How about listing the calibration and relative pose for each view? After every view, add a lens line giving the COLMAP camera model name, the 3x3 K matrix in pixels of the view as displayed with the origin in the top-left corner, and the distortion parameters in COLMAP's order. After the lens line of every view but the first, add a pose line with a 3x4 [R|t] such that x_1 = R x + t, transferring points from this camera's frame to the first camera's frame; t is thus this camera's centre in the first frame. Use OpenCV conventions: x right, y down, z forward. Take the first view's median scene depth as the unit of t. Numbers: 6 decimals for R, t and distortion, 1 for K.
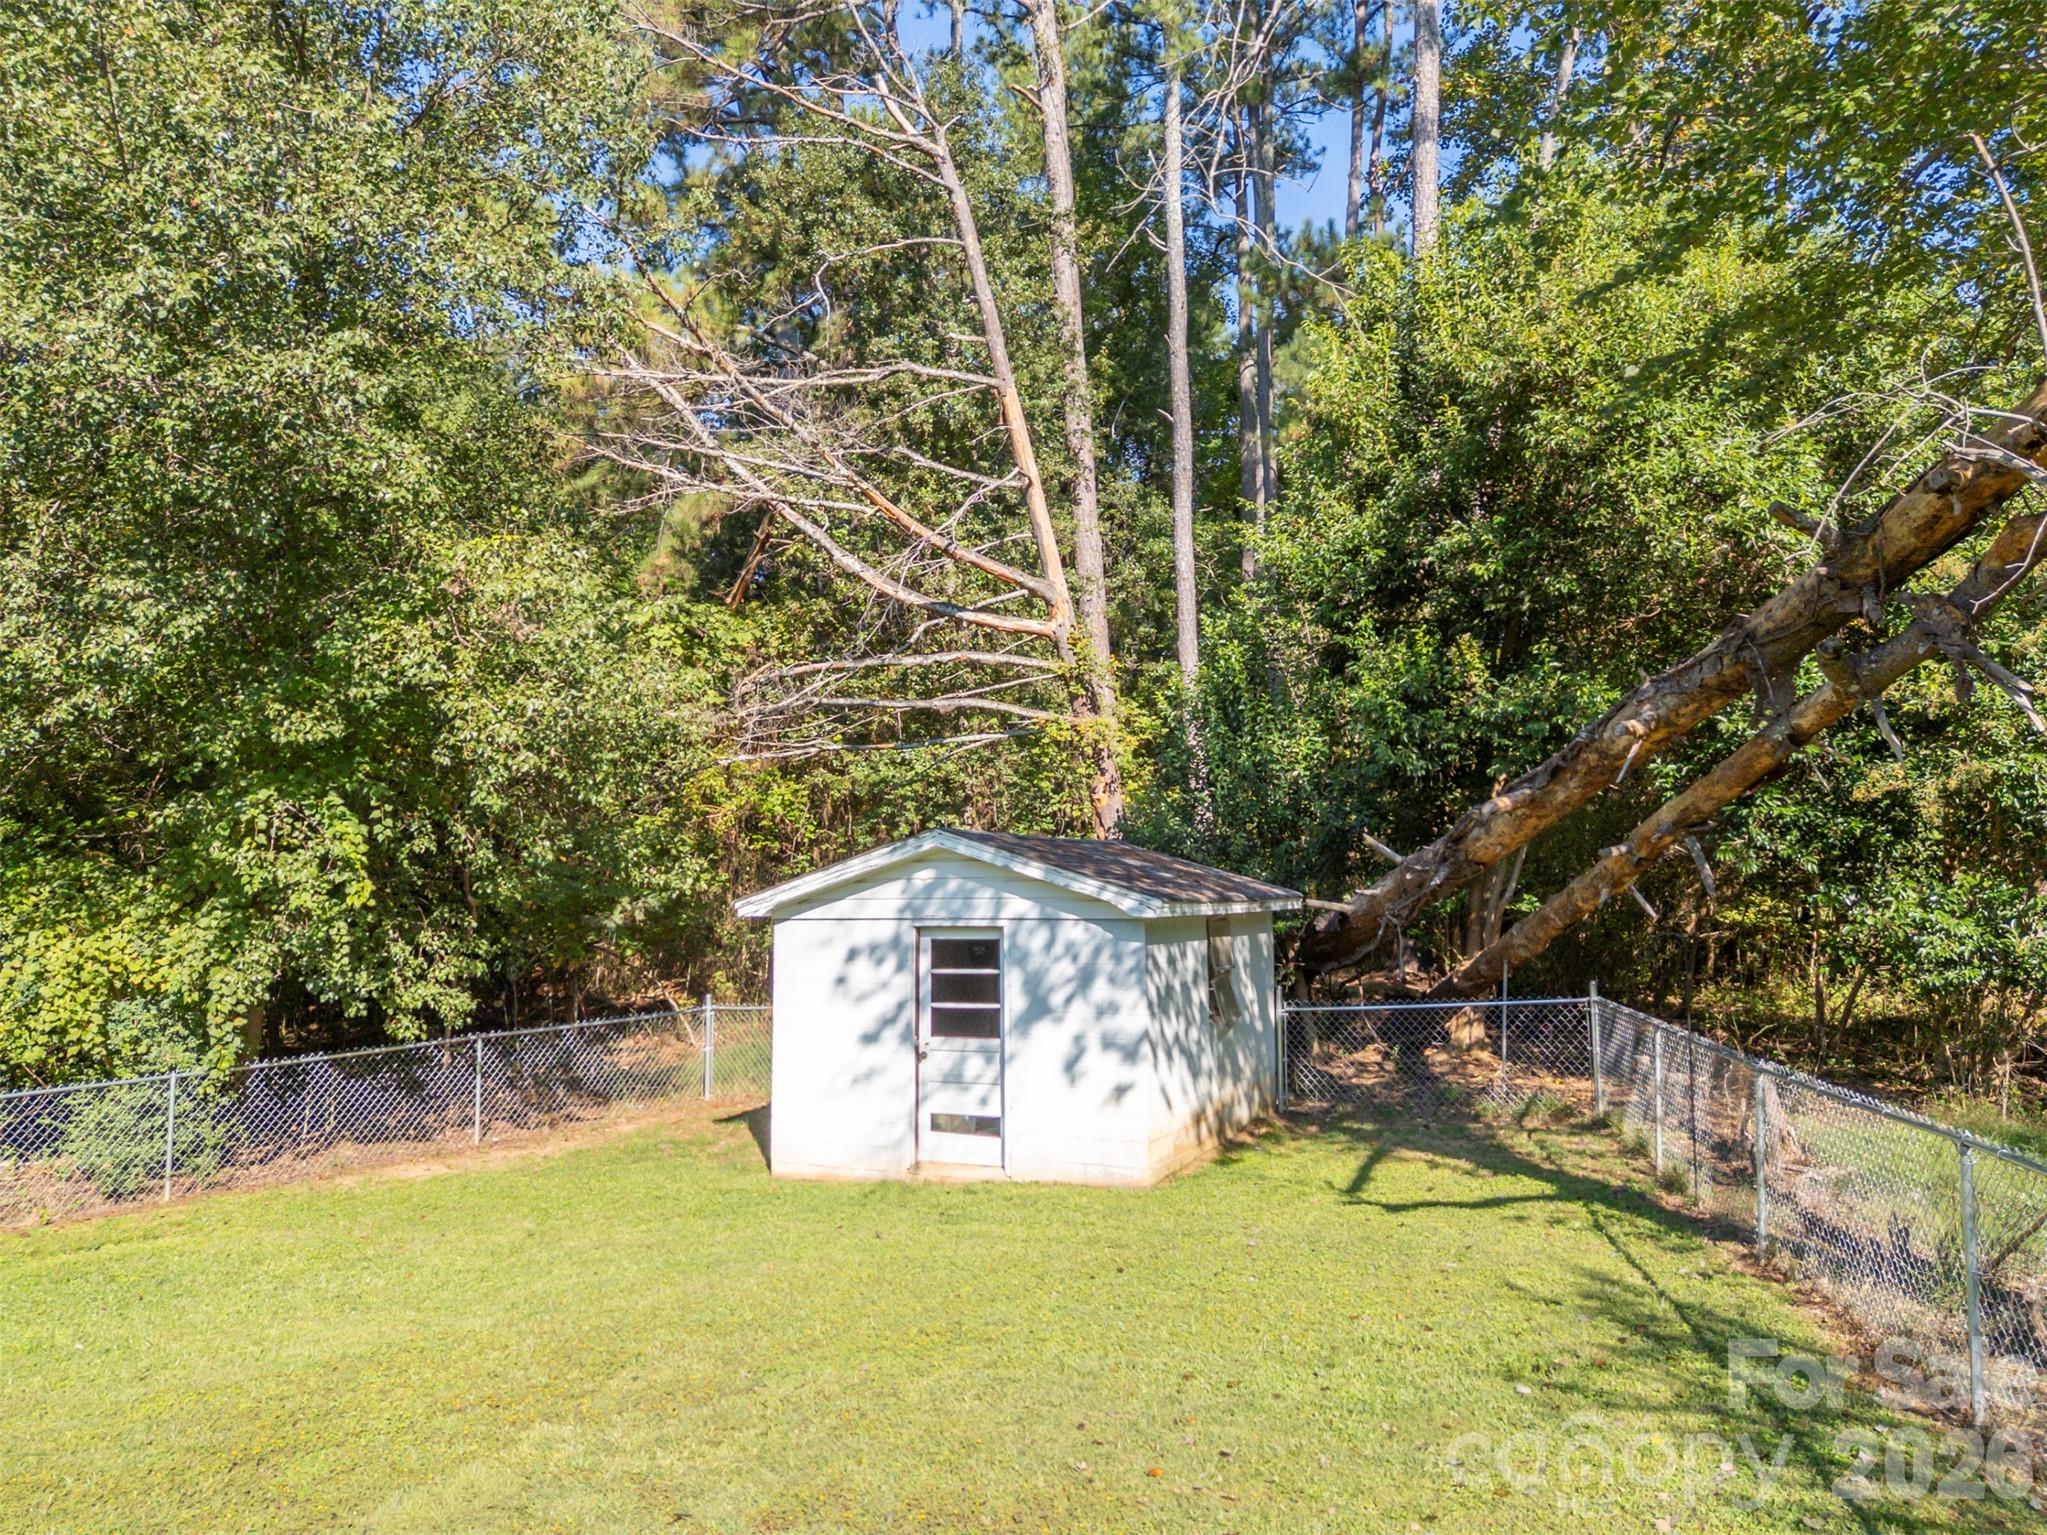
lens RADIAL K [[1491.2, 0, 1047.4], [0, 1491.2, 763.4], [0, 0, 1]] dist [0.065892, -0.057064]
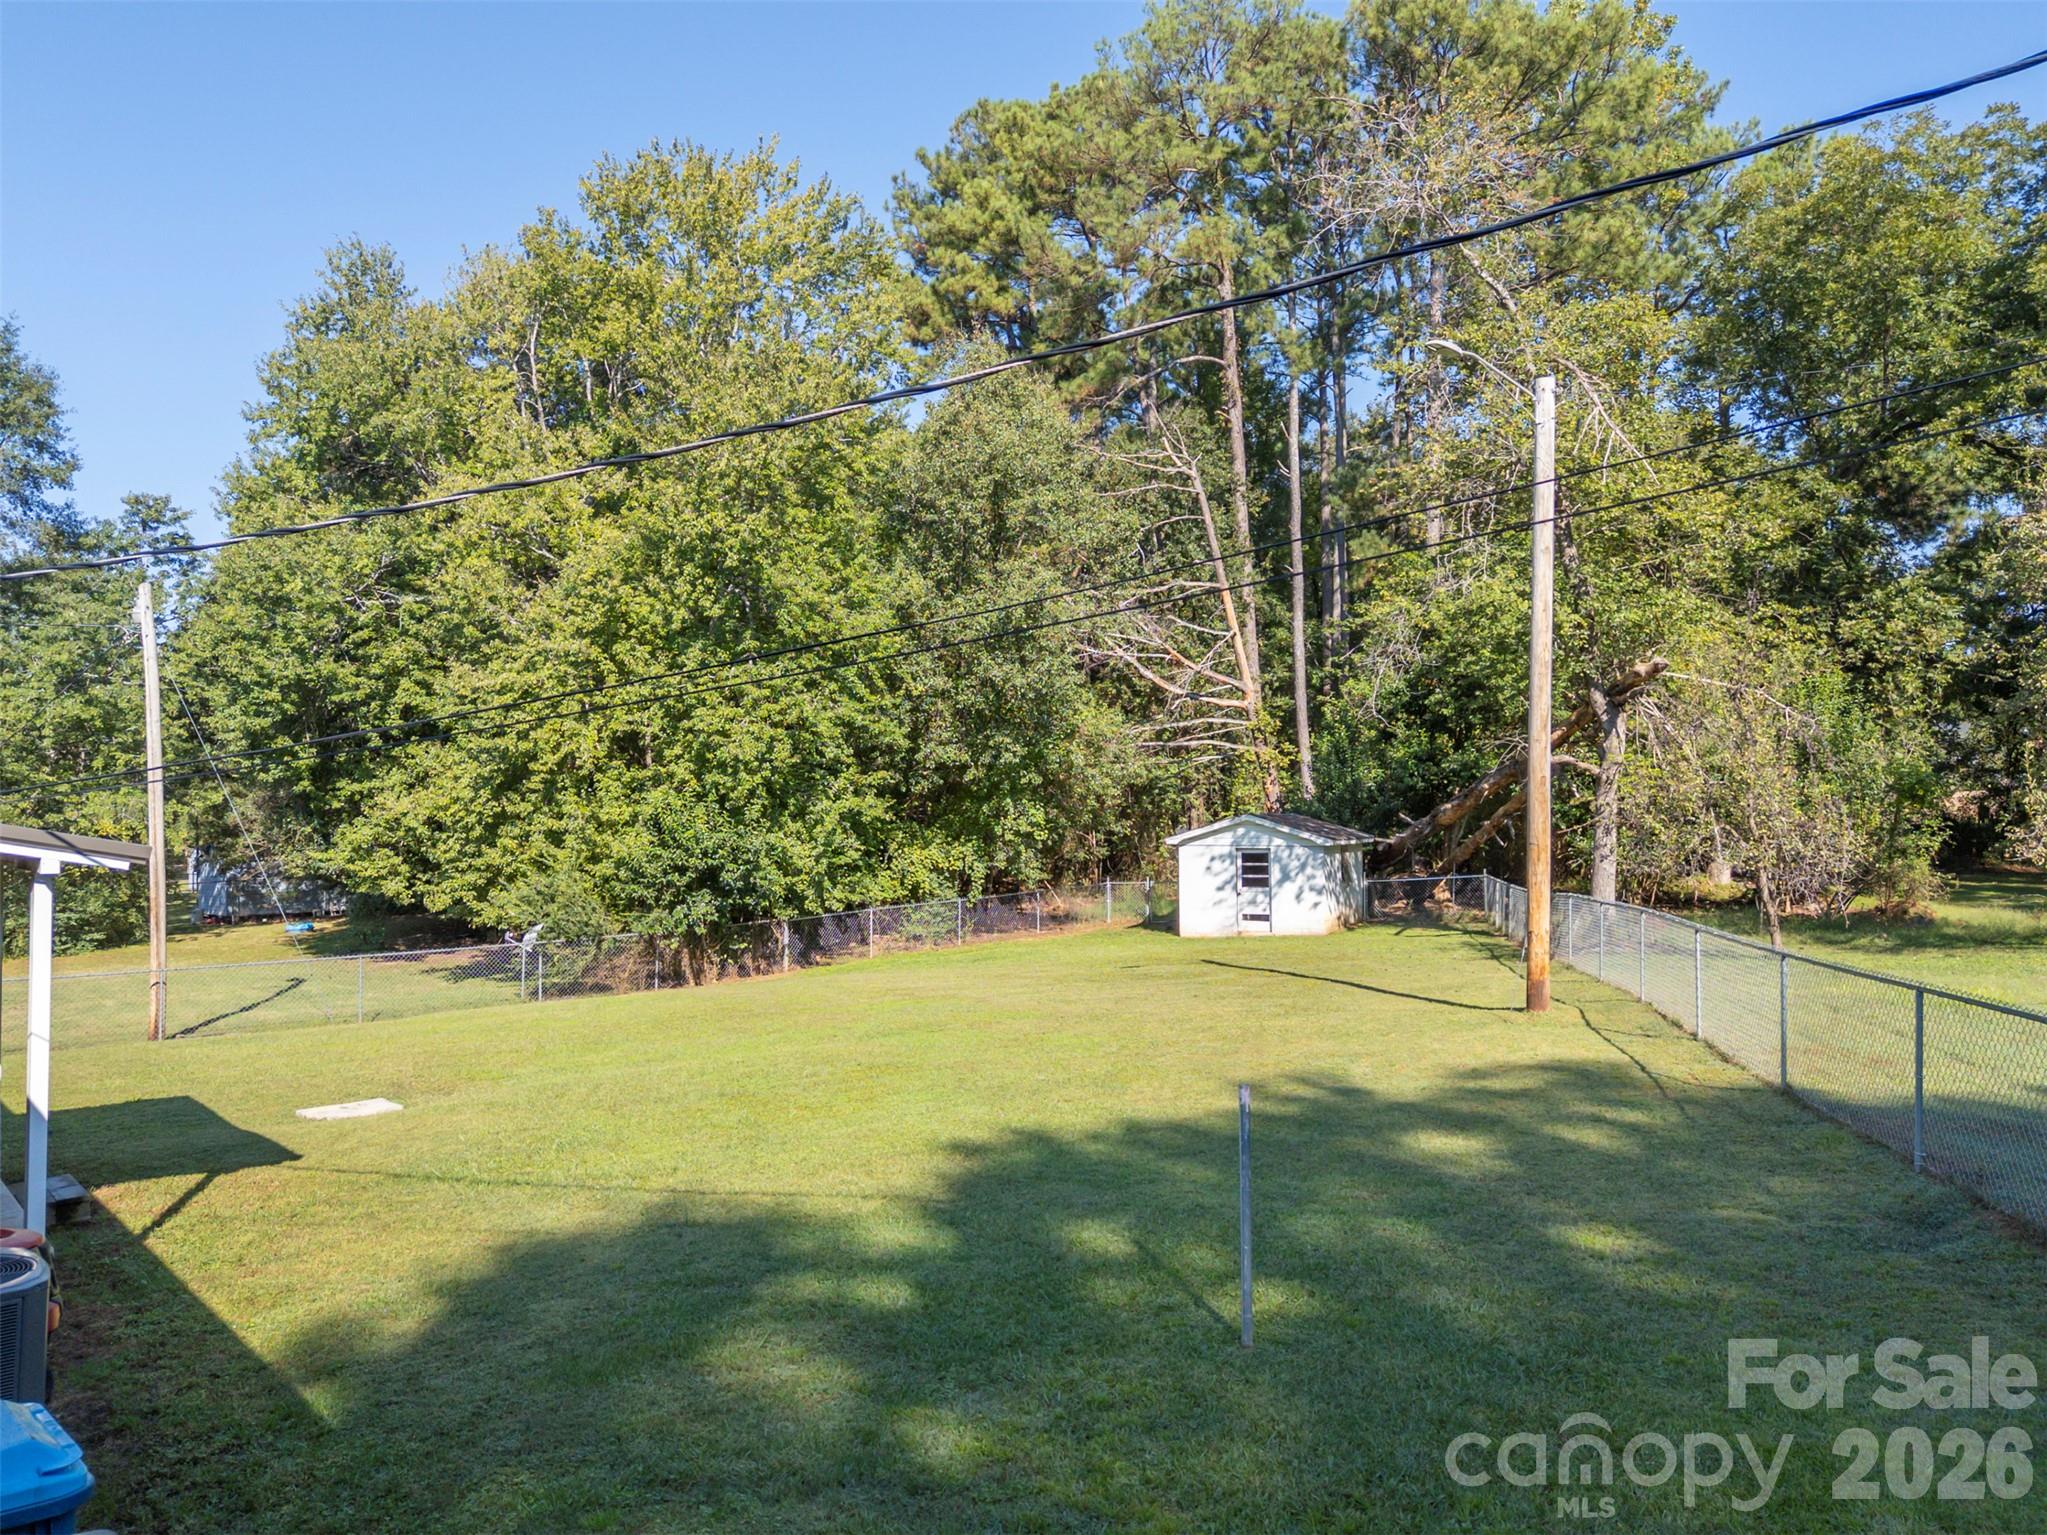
lens RADIAL K [[1522.5, 0, 1023.5], [0, 1522.5, 767.5], [0, 0, 1]] dist [0.060076, -0.054249]
pose [[0.999819, 0.002204, -0.018907, -0.430363], [-0.001193, 0.998577, 0.053323, -0.190403], [0.018997, -0.053291, 0.998398, -1.817496]]
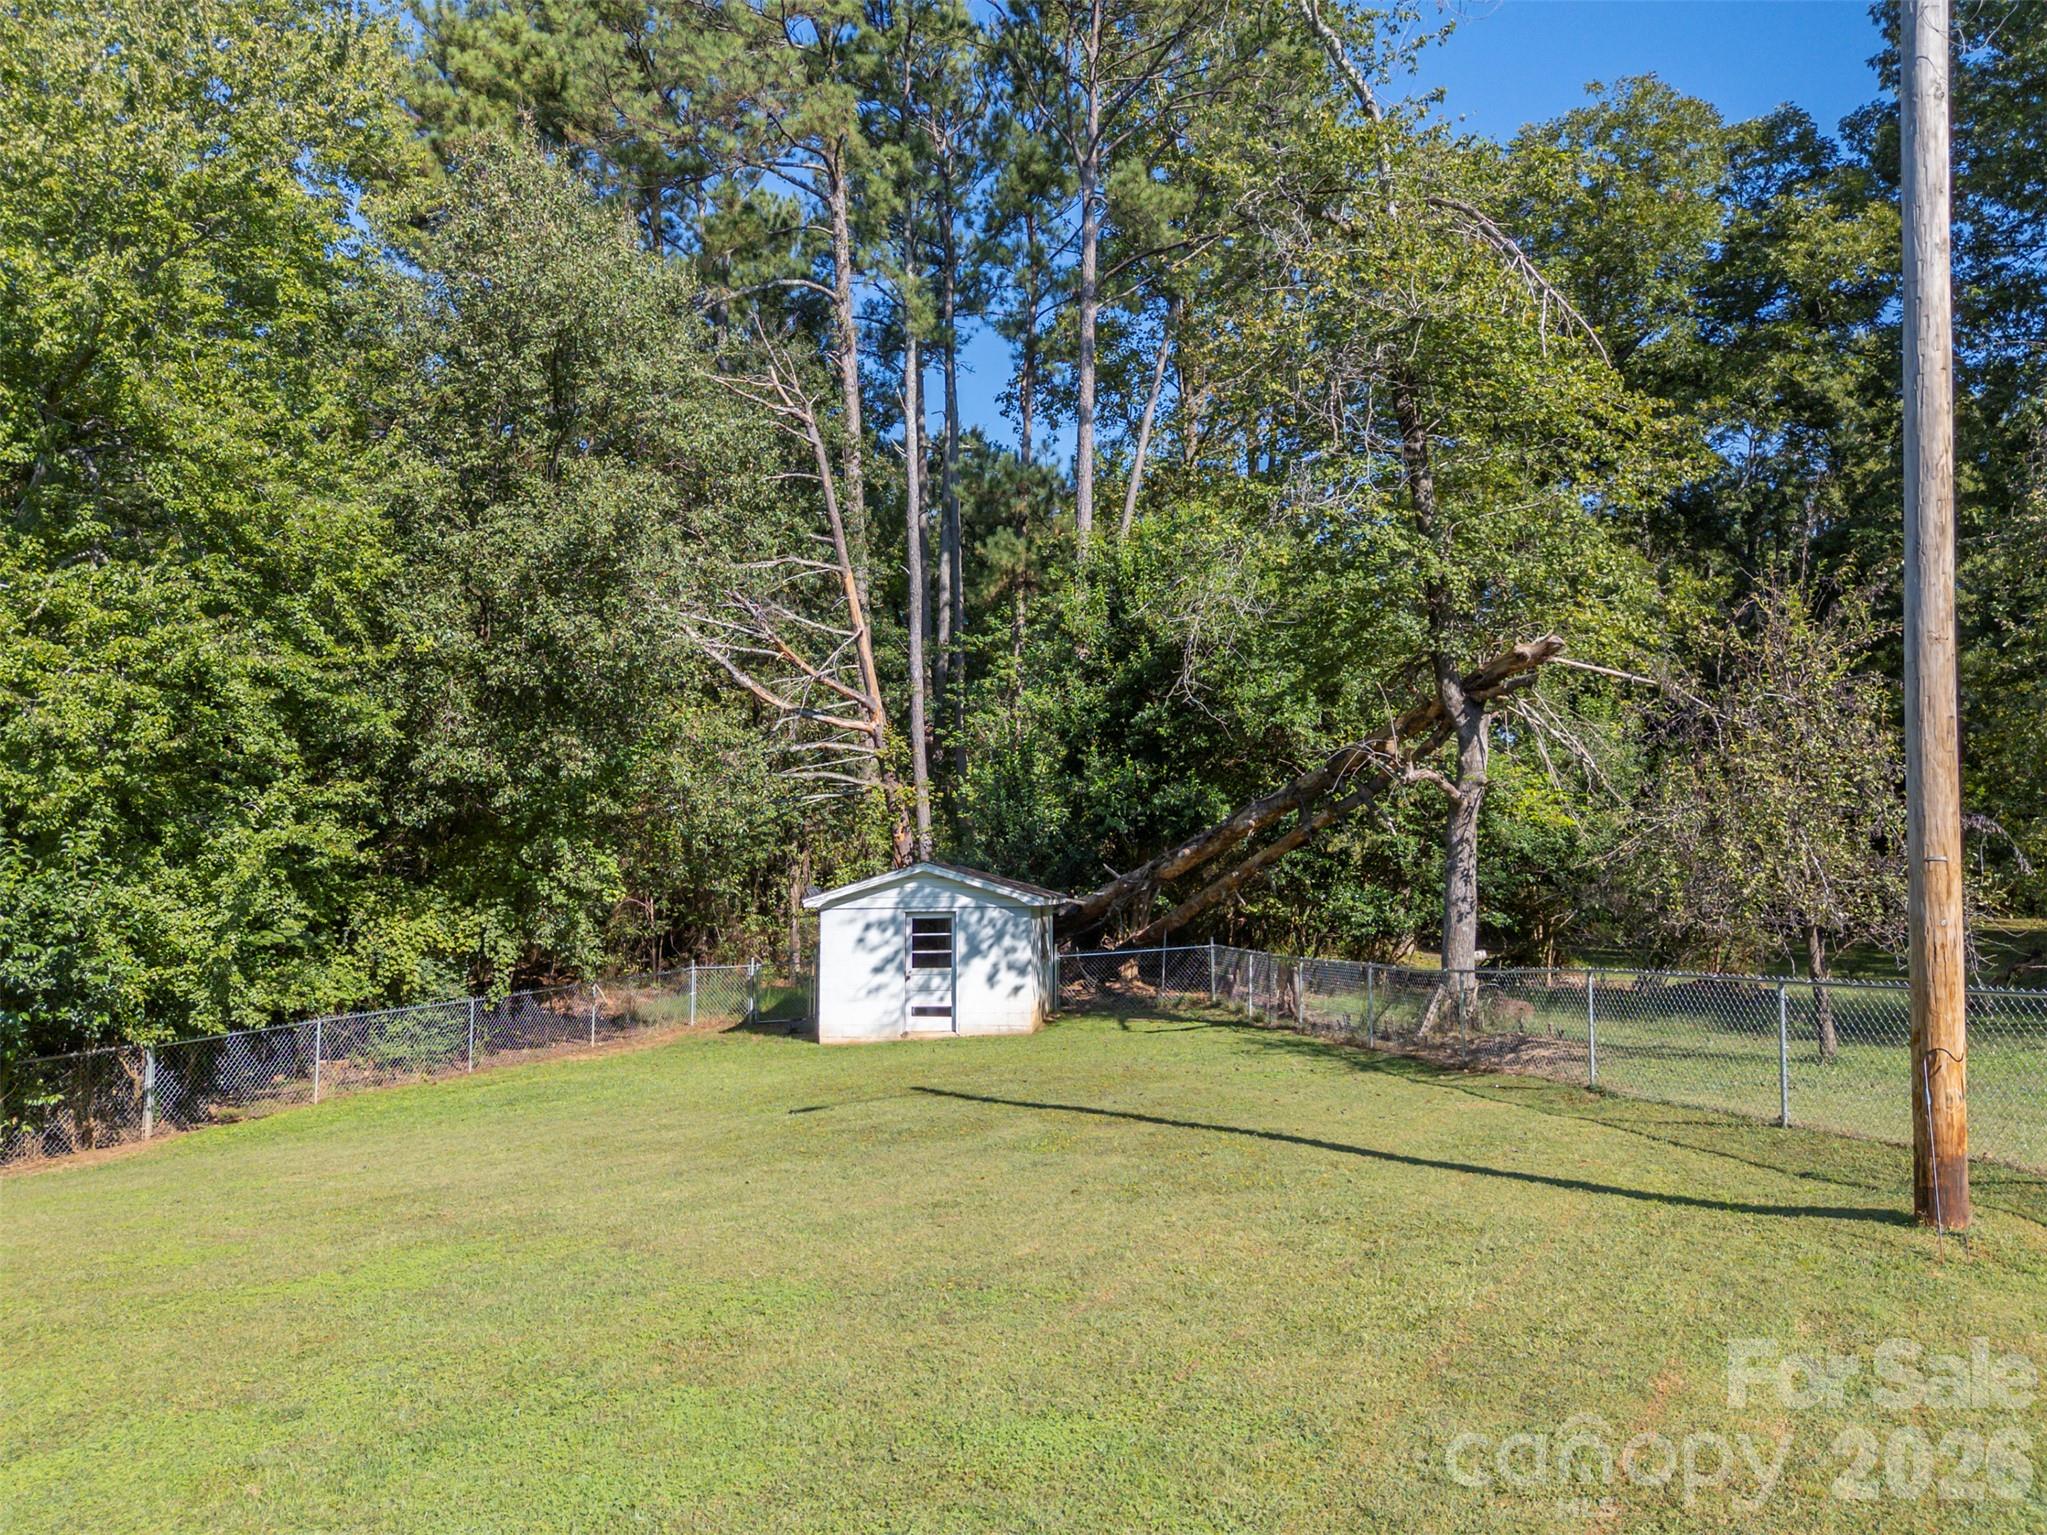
lens RADIAL K [[1514.9, 0, 1055.5], [0, 1514.9, 764.4], [0, 0, 1]] dist [0.097354, -0.115822]
pose [[0.942083, 0.027378, 0.334261, -0.568738], [-0.026102, 0.999625, -0.008310, -0.071718], [-0.334363, -0.000896, 0.942444, -0.931336]]
